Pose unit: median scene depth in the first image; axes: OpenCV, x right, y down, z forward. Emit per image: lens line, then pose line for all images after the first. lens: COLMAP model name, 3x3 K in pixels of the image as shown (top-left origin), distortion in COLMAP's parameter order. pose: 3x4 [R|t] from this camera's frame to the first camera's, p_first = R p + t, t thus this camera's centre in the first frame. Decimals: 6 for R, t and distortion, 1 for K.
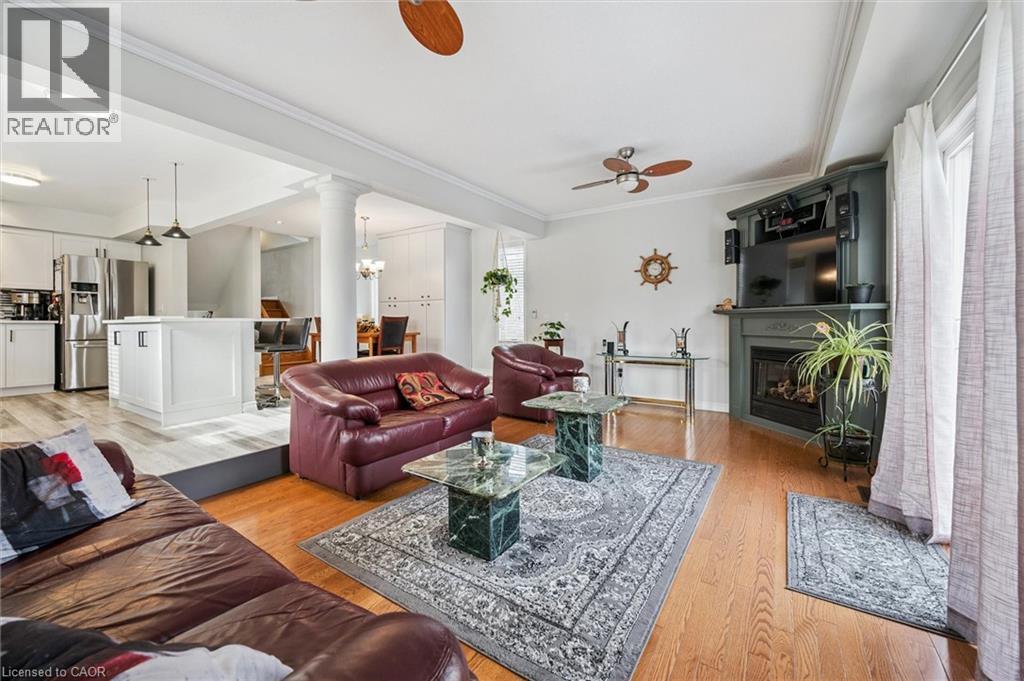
lens RADIAL K [[410.1, 0, 512.8], [0, 410.1, 317.1], [0, 0, 1]] dist [-0.000489, 0.000074]
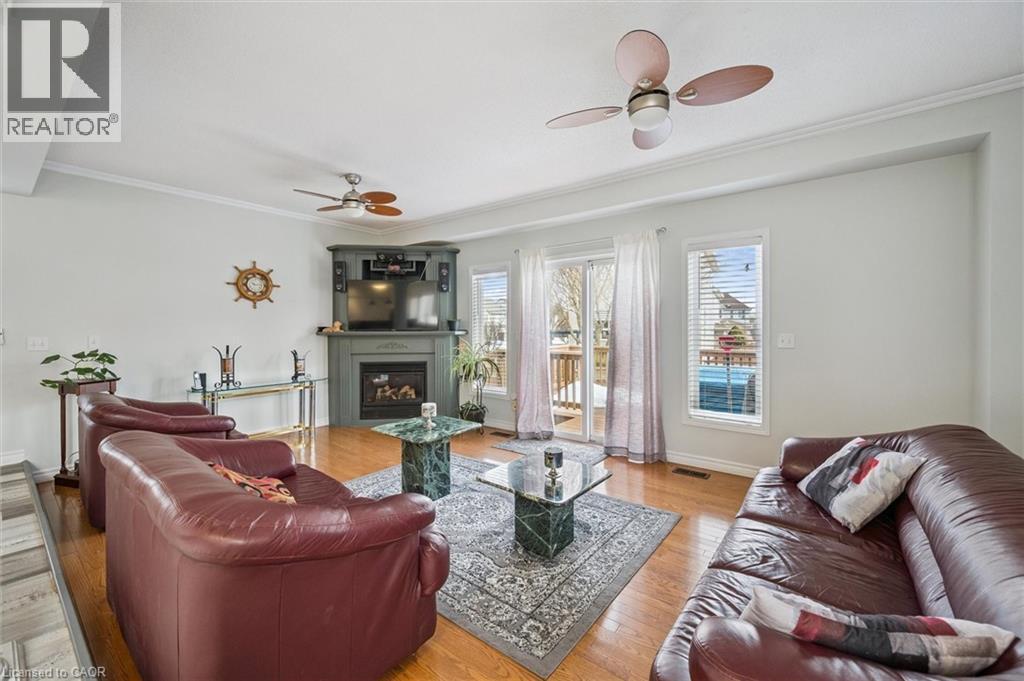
lens RADIAL K [[410.1, 0, 512.8], [0, 410.1, 317.1], [0, 0, 1]] dist [-0.000489, 0.000074]
pose [[0.070921, 0.024380, 0.997184, -0.606419], [-0.009618, 0.999672, -0.023756, -0.038913], [-0.997436, -0.007906, 0.071132, 0.476388]]
